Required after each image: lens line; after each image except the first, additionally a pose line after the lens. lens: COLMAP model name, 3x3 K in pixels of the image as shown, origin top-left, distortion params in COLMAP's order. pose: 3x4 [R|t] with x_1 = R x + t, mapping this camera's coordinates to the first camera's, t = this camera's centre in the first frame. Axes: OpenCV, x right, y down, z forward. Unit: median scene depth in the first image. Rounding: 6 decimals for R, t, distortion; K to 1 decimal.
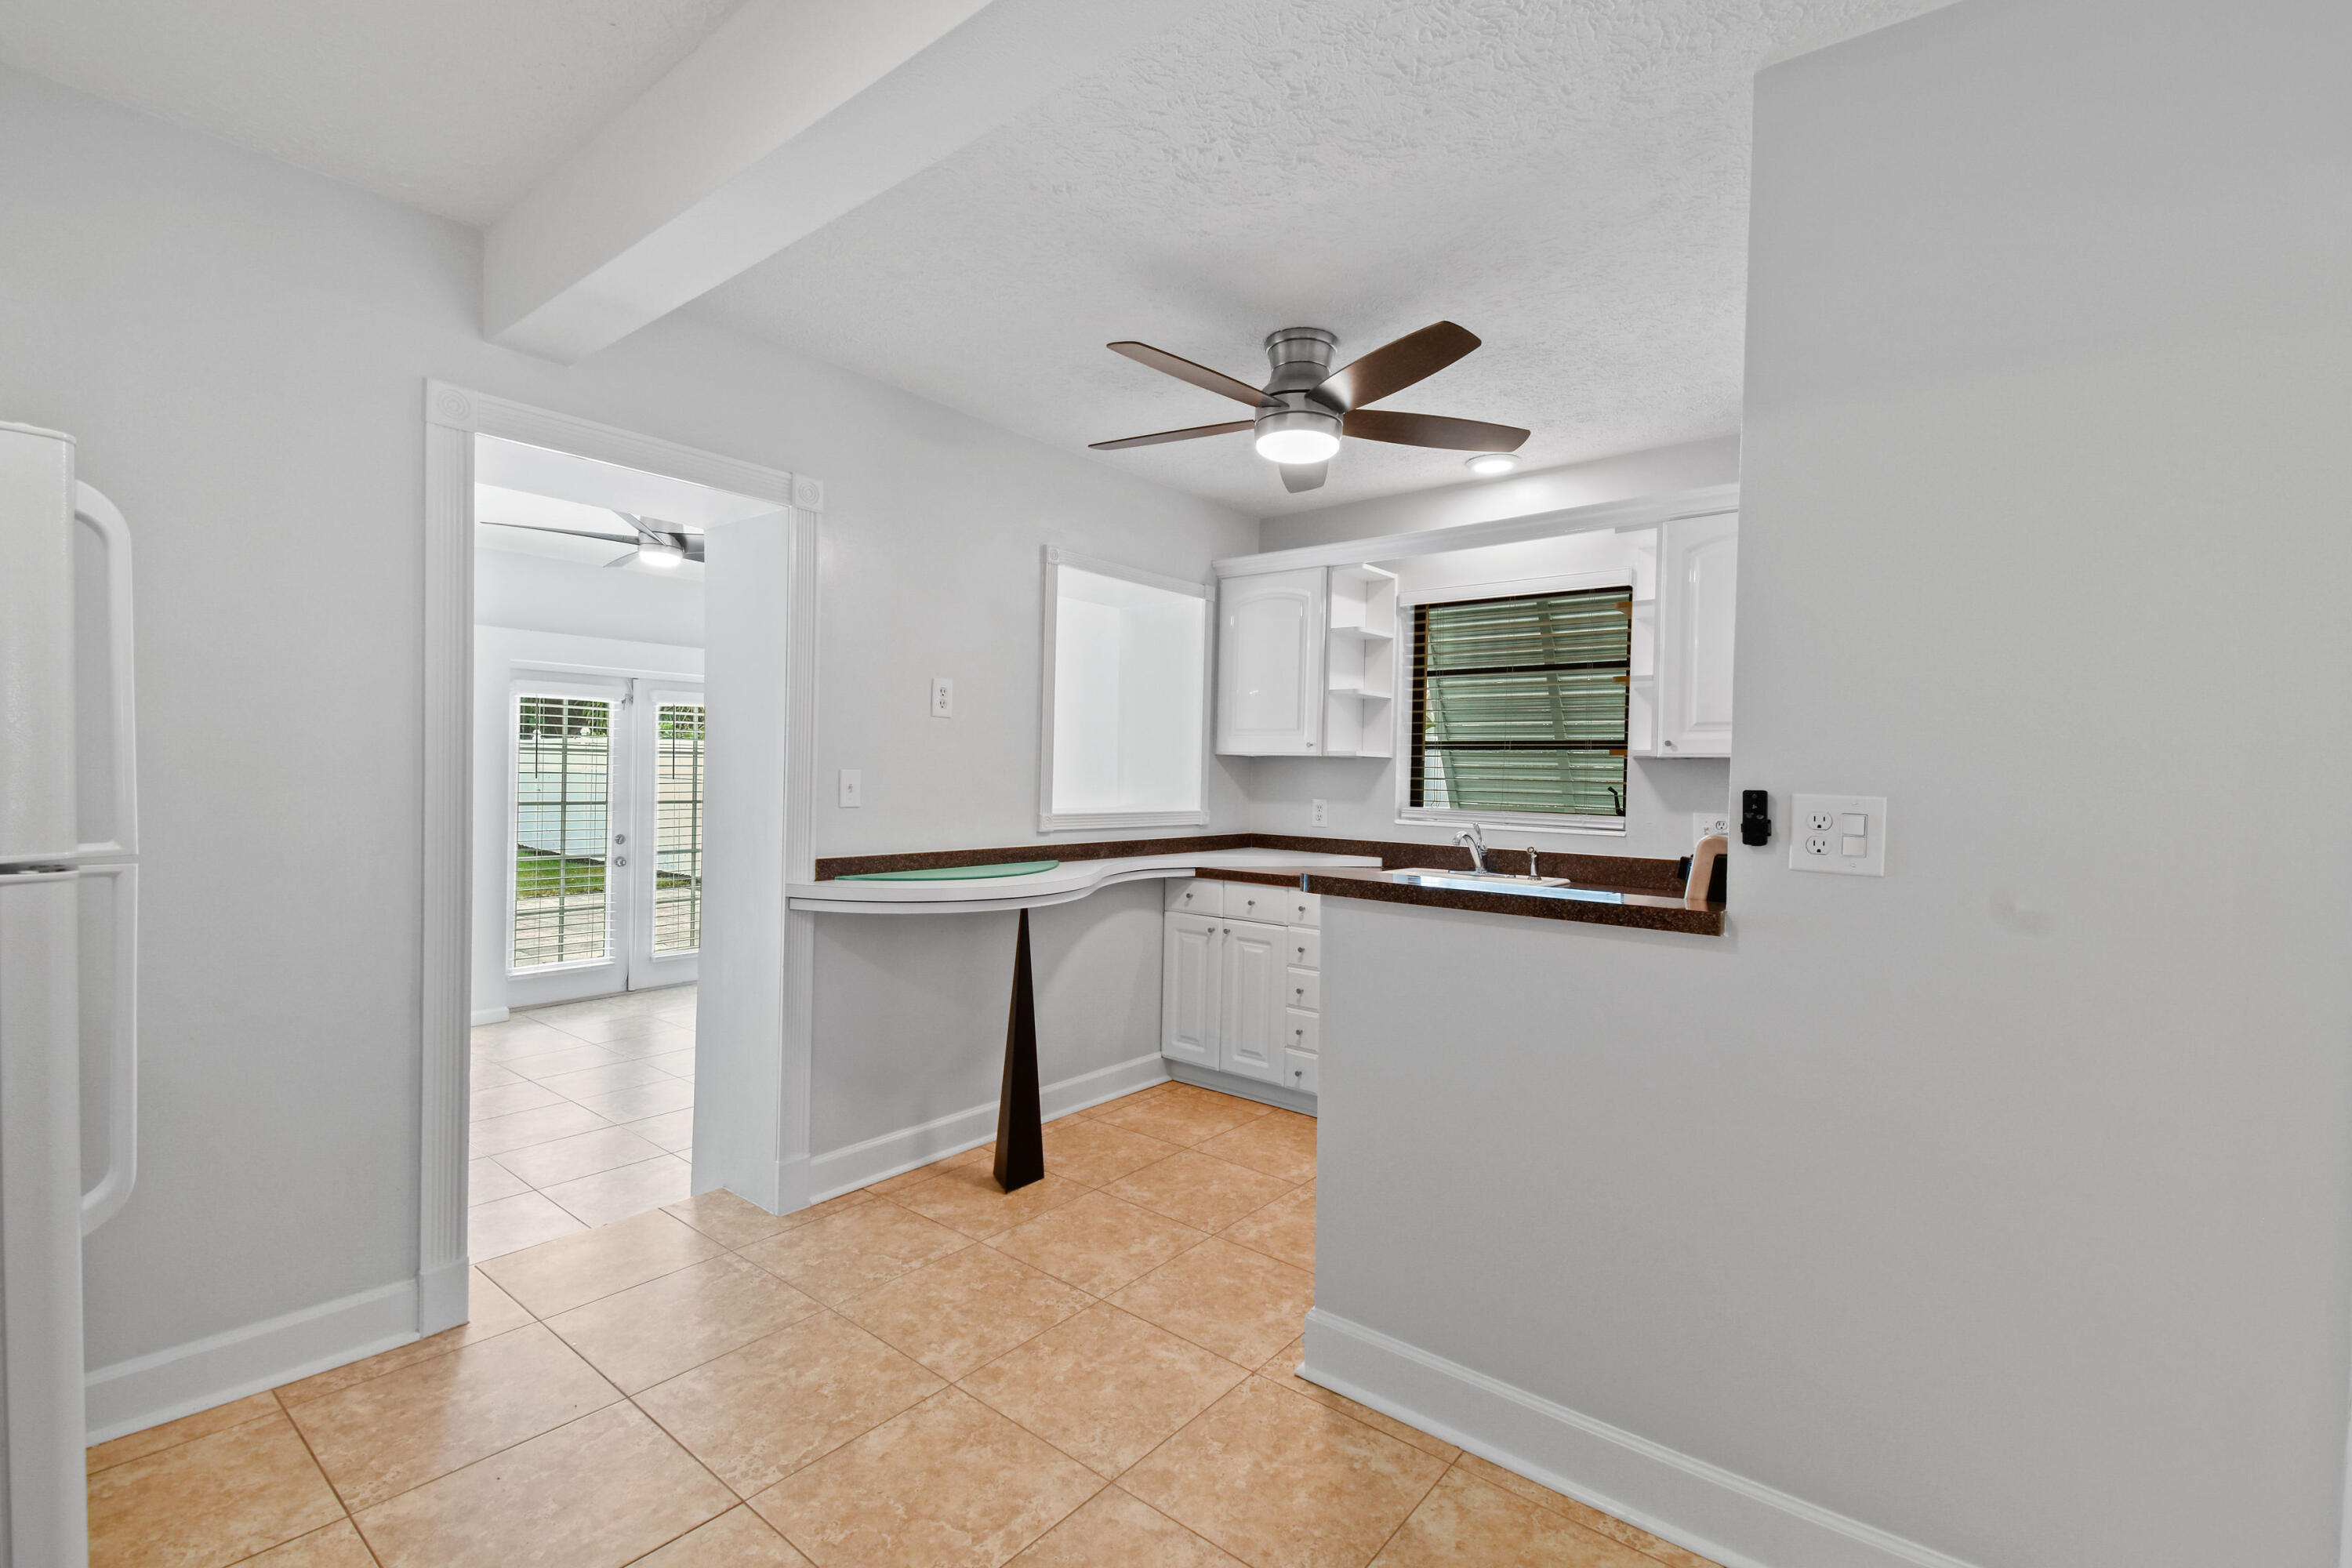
lens RADIAL K [[1048.7, 0, 1179.6], [0, 1048.7, 783.1], [0, 0, 1]] dist [0.033245, -0.024514]
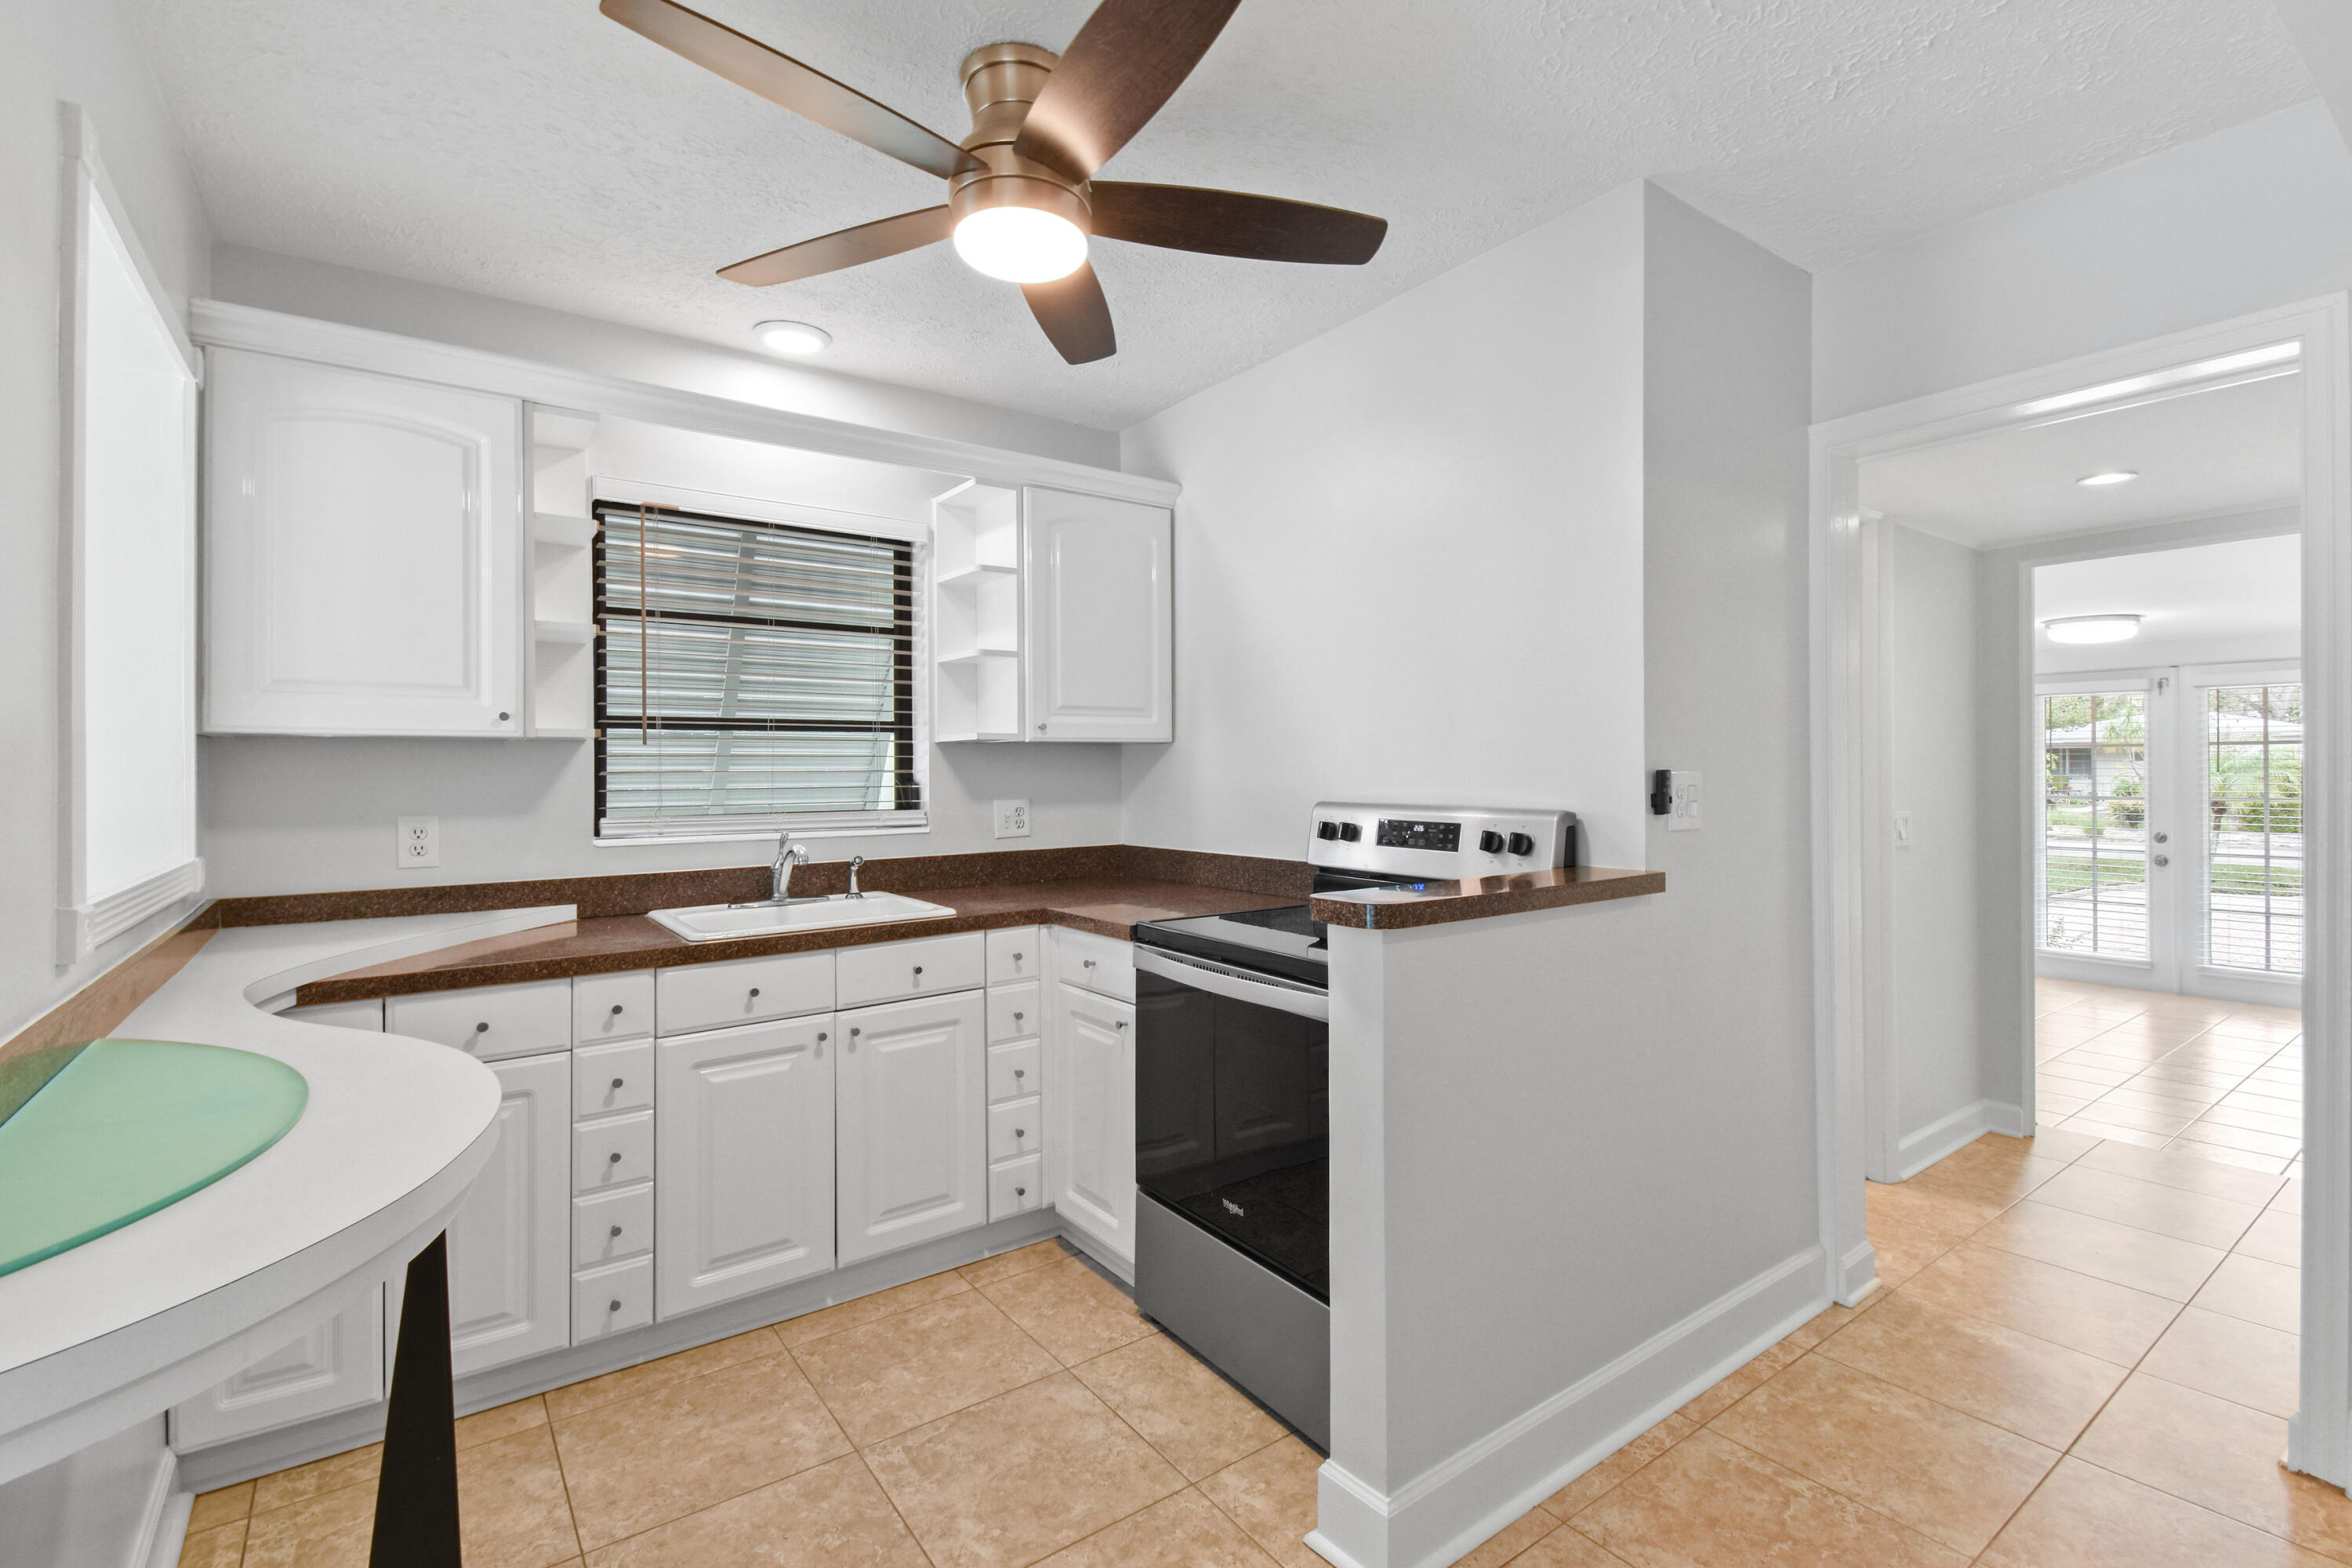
lens RADIAL K [[1067.0, 0, 1200.9], [0, 1067.0, 761.6], [0, 0, 1]] dist [0.042443, -0.026910]
pose [[0.239757, -0.017137, 0.970682, -0.374812], [0.020173, 0.999716, 0.012667, -0.014126], [-0.970623, 0.016545, 0.240035, 0.566050]]
